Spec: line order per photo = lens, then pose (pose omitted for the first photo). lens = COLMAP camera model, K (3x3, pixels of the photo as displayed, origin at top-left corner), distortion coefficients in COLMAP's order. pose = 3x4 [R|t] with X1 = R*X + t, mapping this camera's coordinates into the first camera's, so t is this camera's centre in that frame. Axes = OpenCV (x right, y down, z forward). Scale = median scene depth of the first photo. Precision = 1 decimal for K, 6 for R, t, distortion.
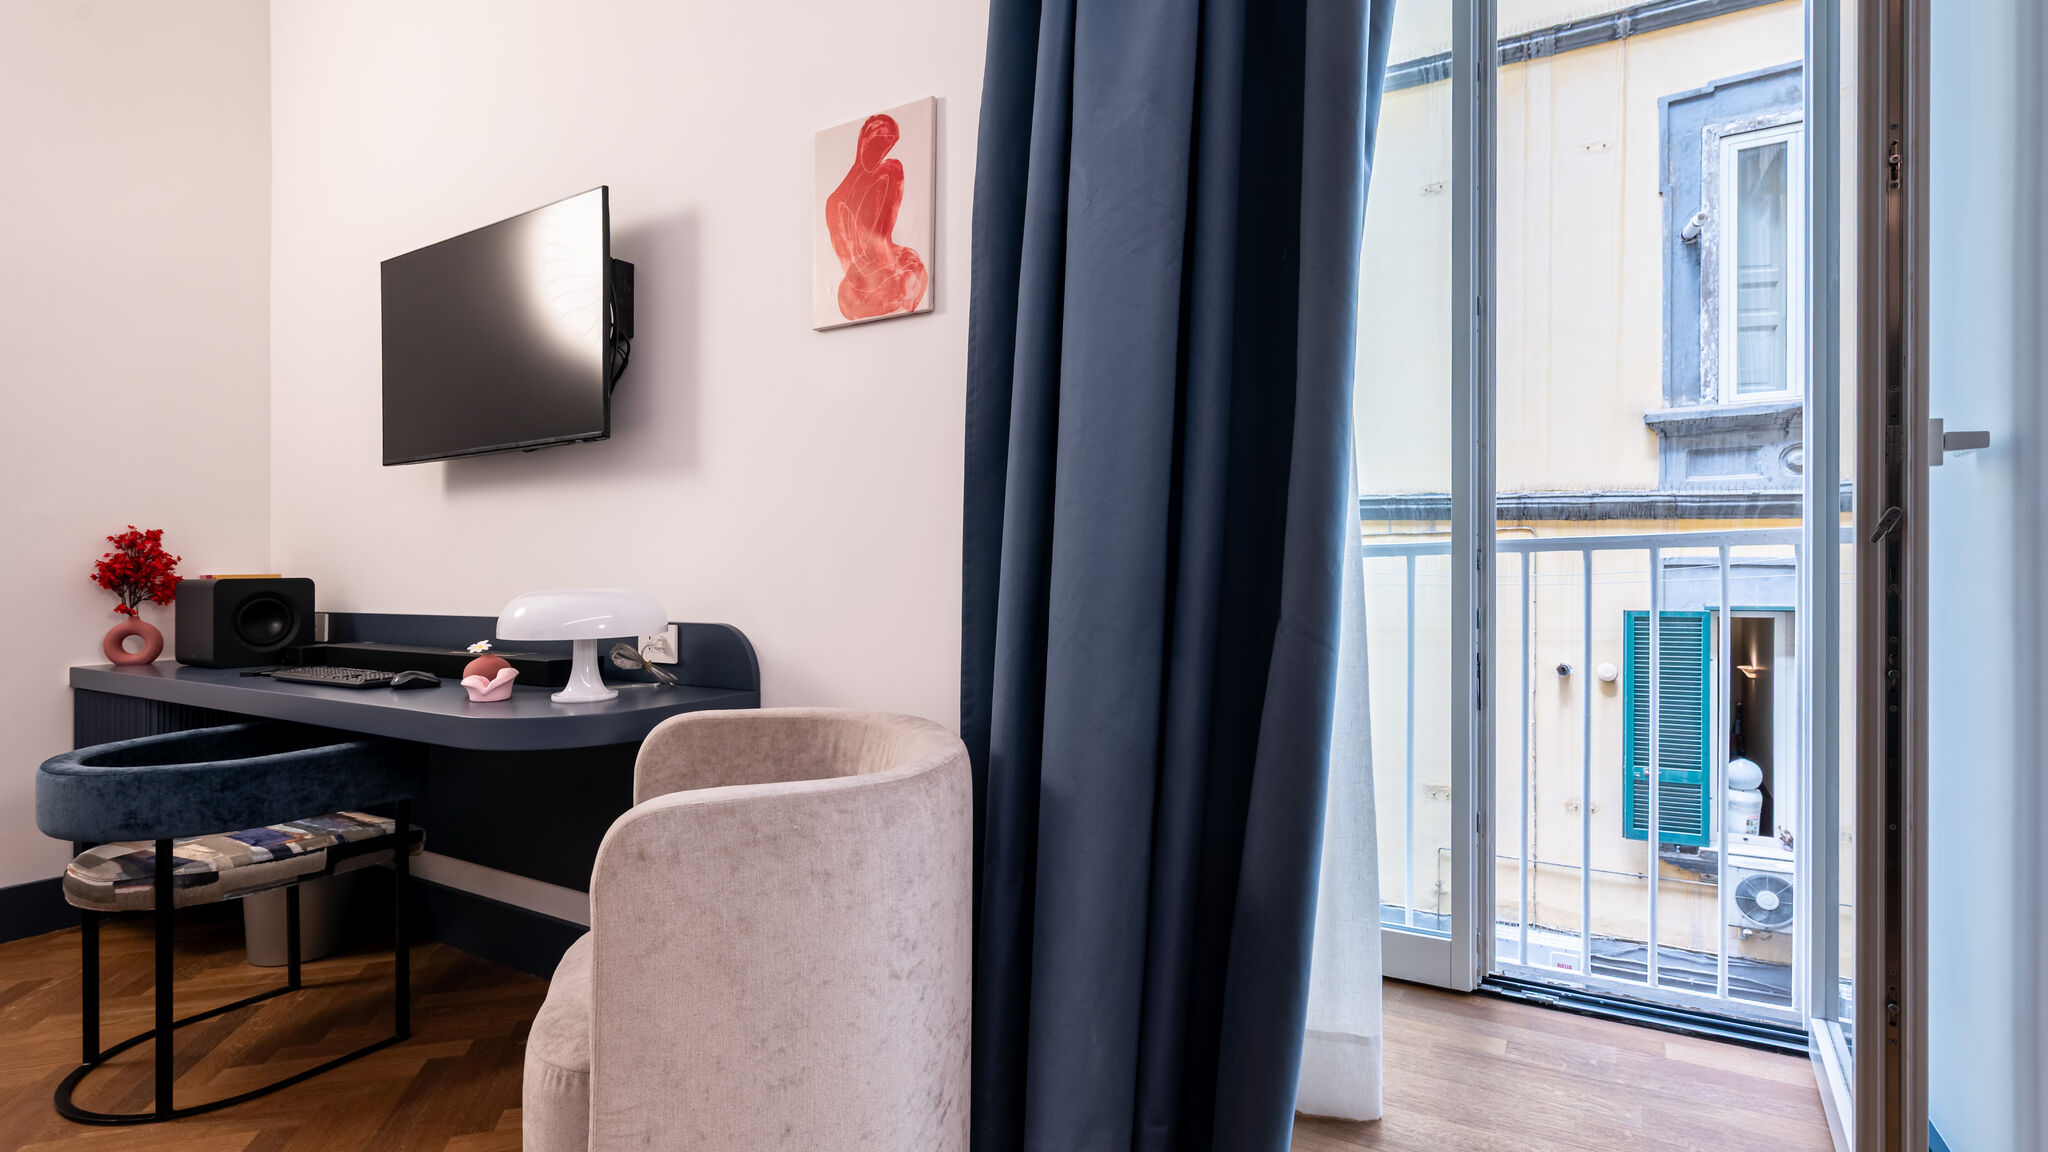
lens RADIAL K [[981.3, 0, 1031.8], [0, 981.3, 564.6], [0, 0, 1]] dist [-0.002305, 0.000782]
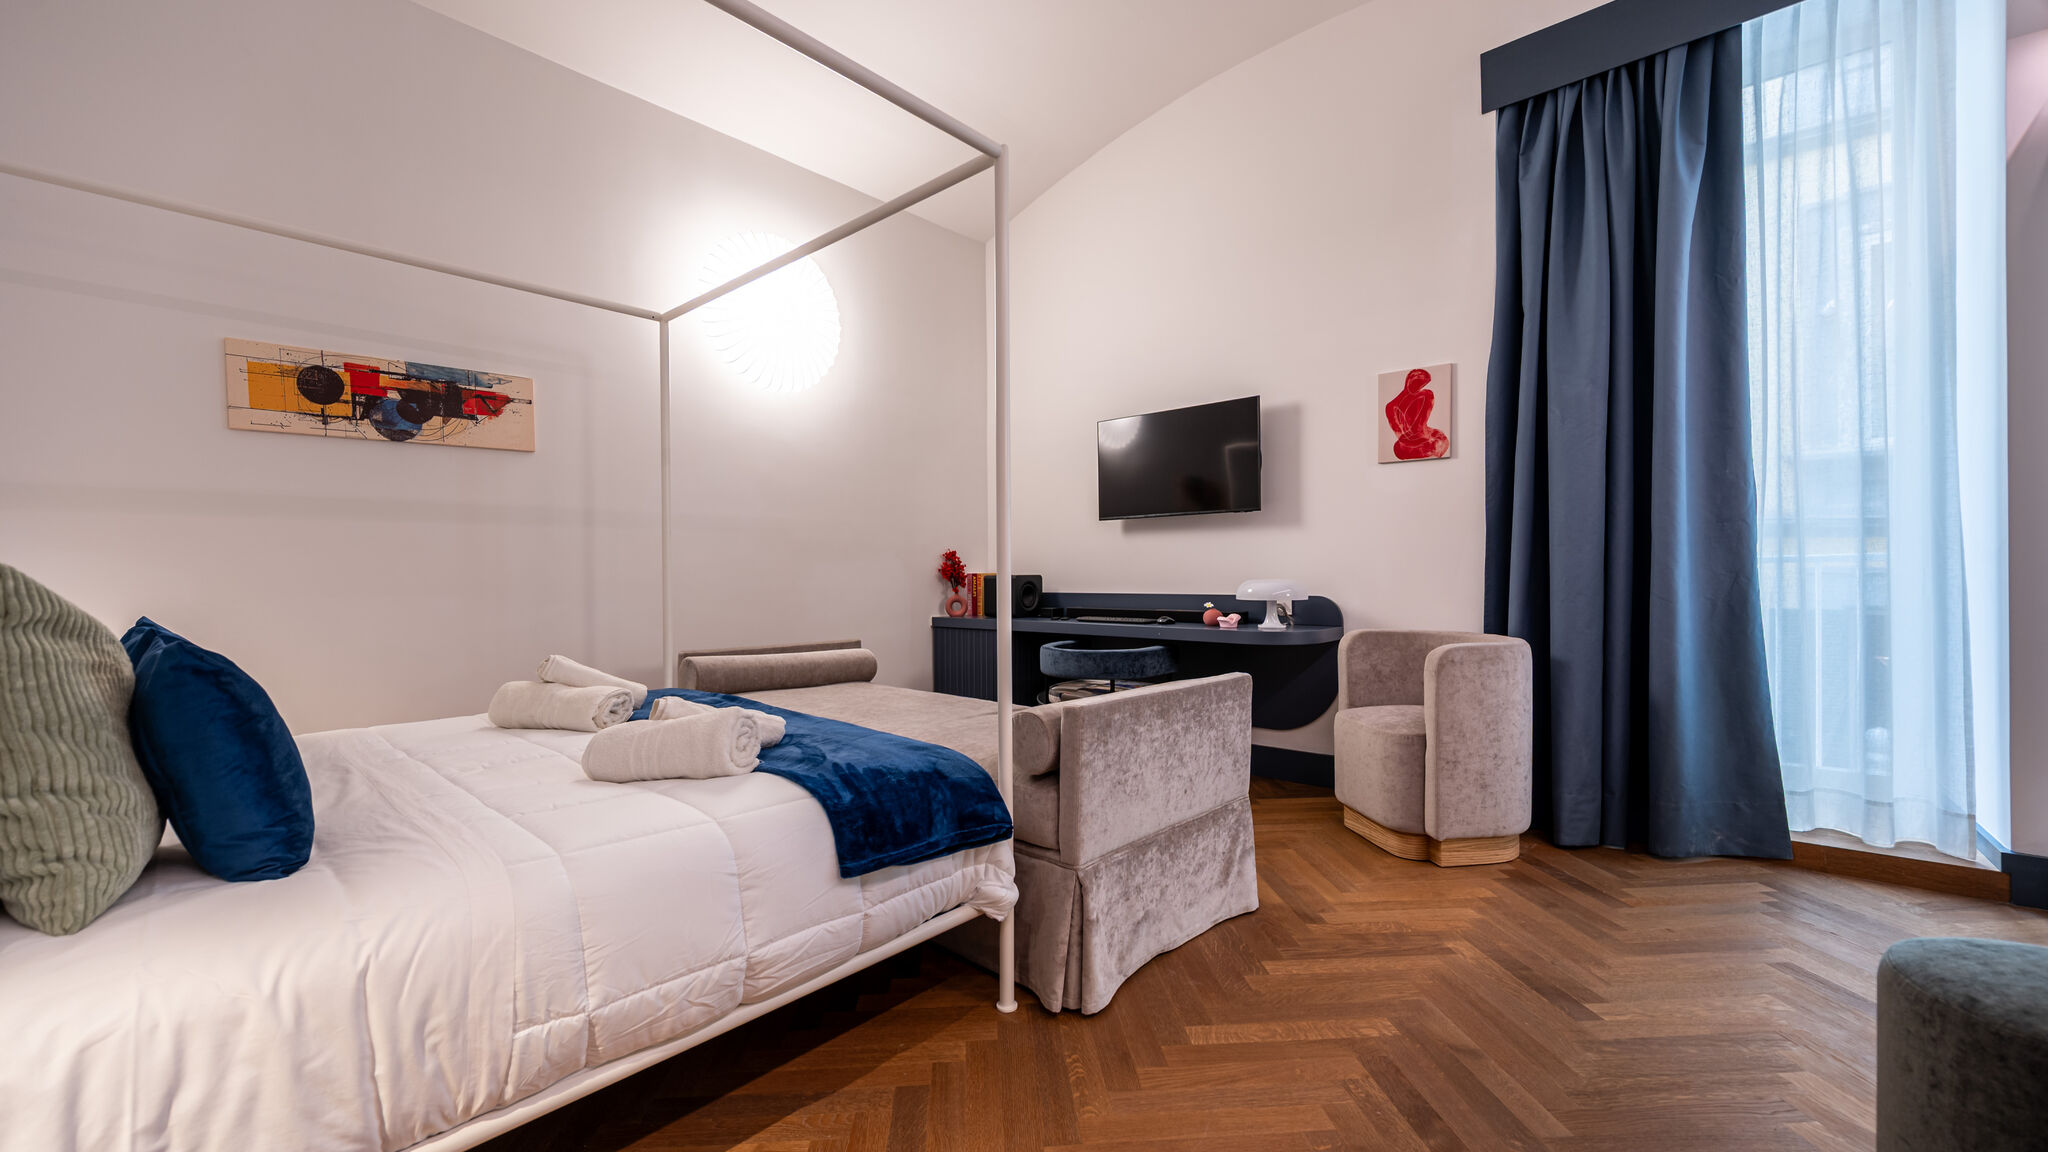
lens RADIAL K [[808.8, 0, 1026.1], [0, 808.8, 572.7], [0, 0, 1]] dist [-0.001697, 0.000400]
pose [[0.984201, 0.006667, -0.176929, -0.681990], [-0.006831, 0.999977, -0.000320, 0.013703], [0.176923, 0.001523, 0.984224, -0.940502]]
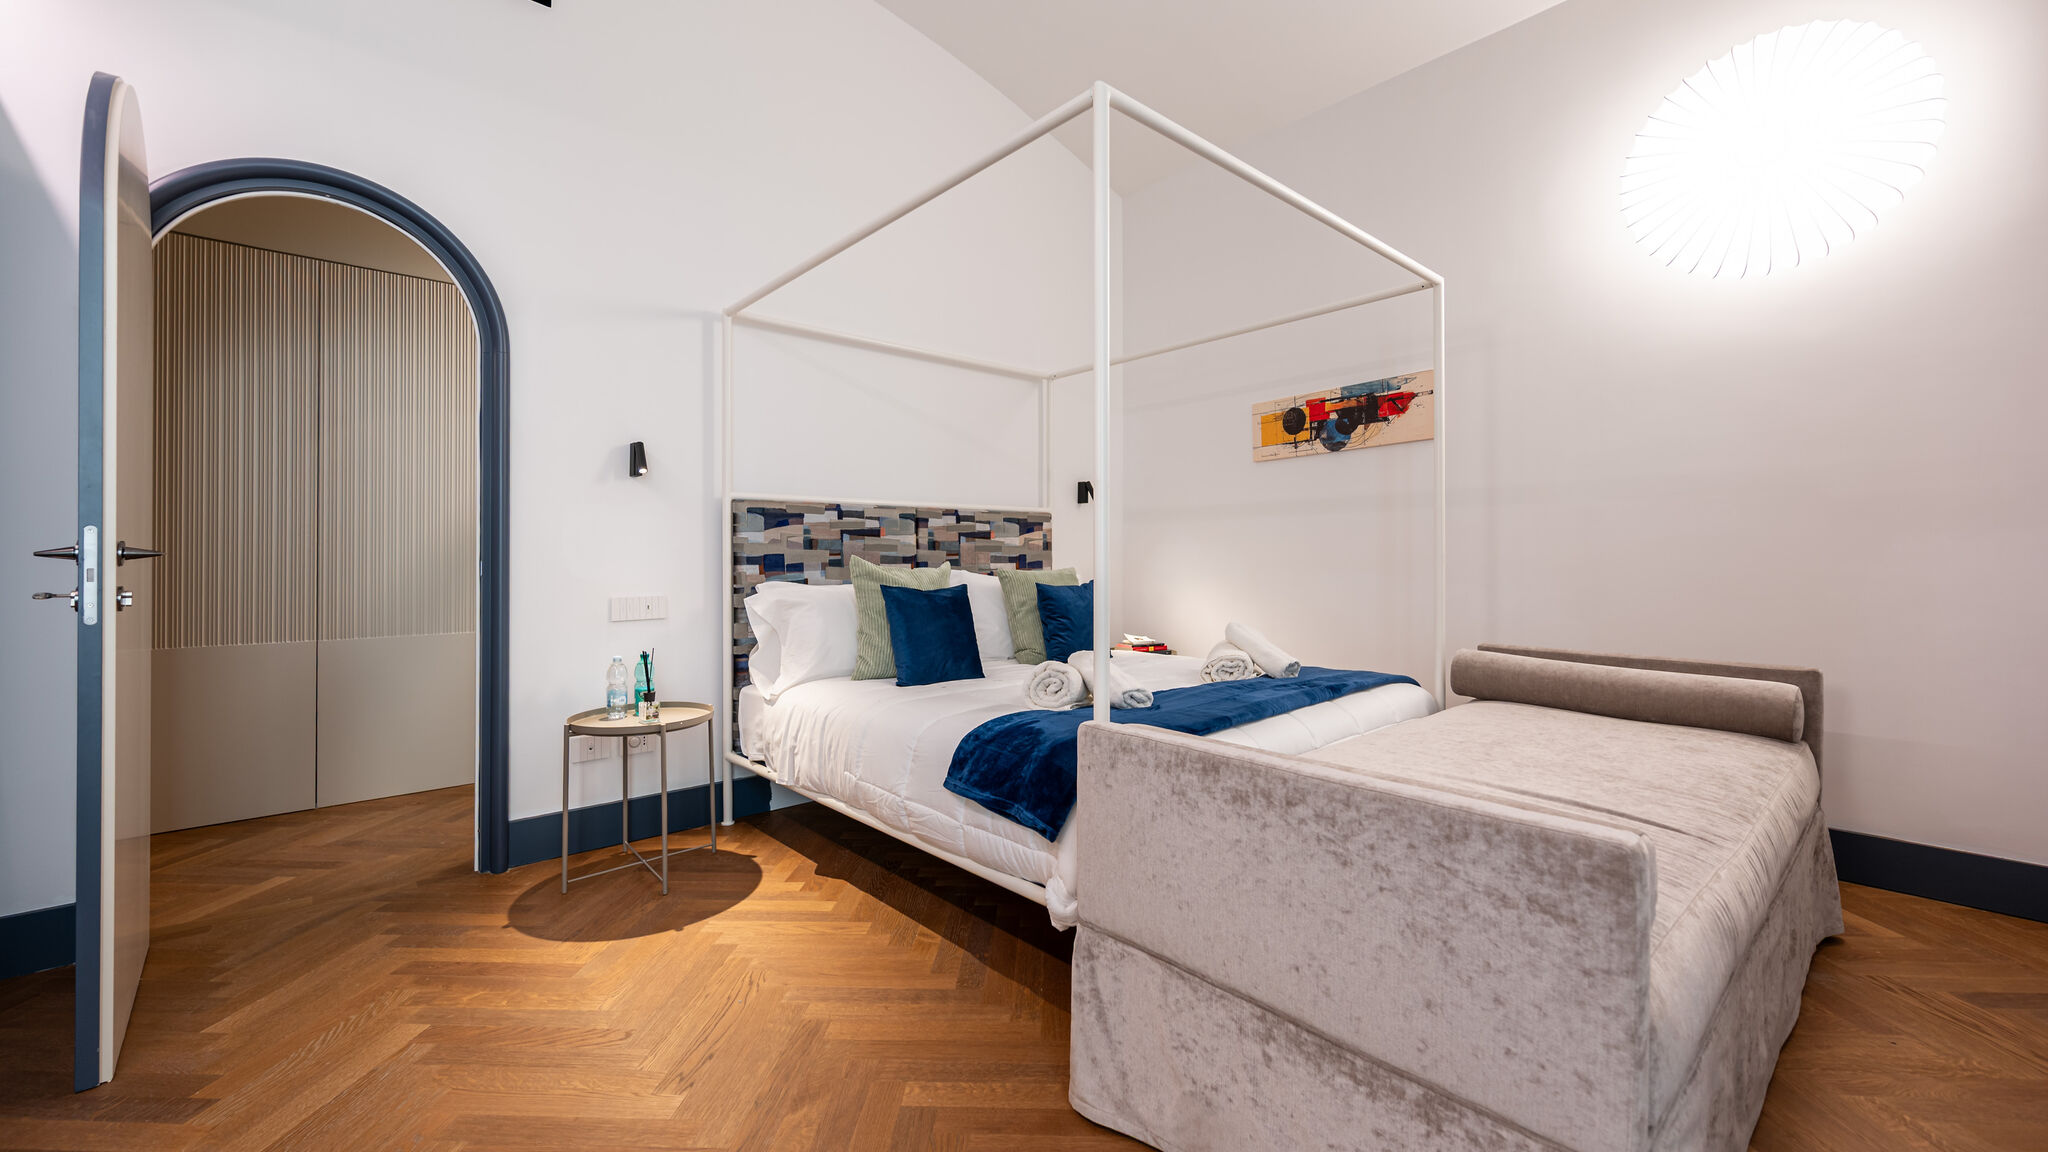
lens RADIAL K [[808.8, 0, 1008.1], [0, 808.8, 548.7], [0, 0, 1]] dist [-0.001697, 0.000400]
pose [[-0.298096, 0.003026, -0.954531, -0.033405], [0.007215, 0.999974, 0.000917, 0.000753], [0.954509, -0.006613, -0.298110, 0.158523]]
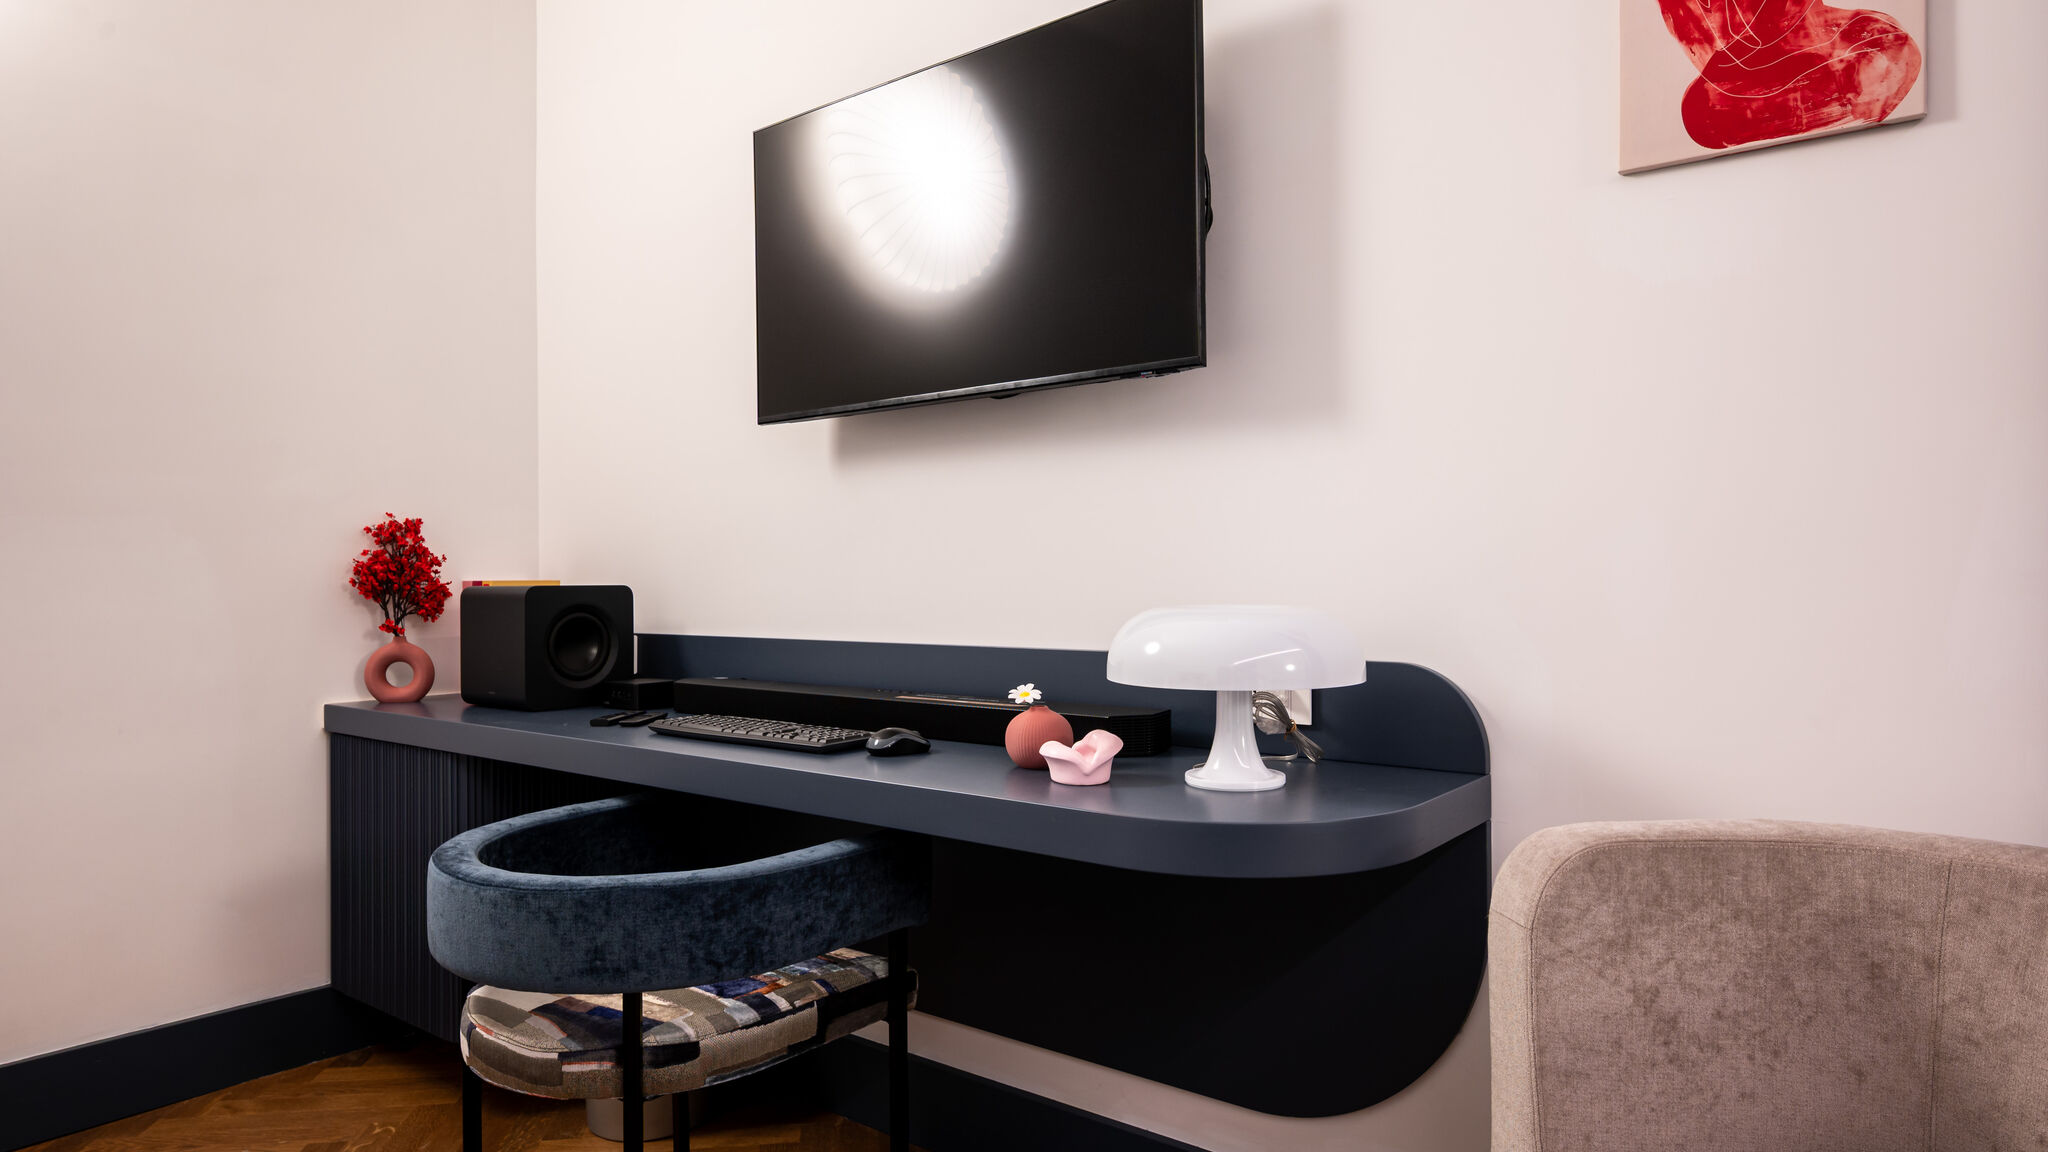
lens RADIAL K [[1216.8, 0, 1025.0], [0, 1216.8, 580.5], [0, 0, 1]] dist [-0.003116, 0.001533]
pose [[0.992203, 0.005425, -0.124517, -0.489251], [-0.004863, 0.999977, 0.004817, 0.006214], [0.124540, -0.004174, 0.992206, 0.223743]]
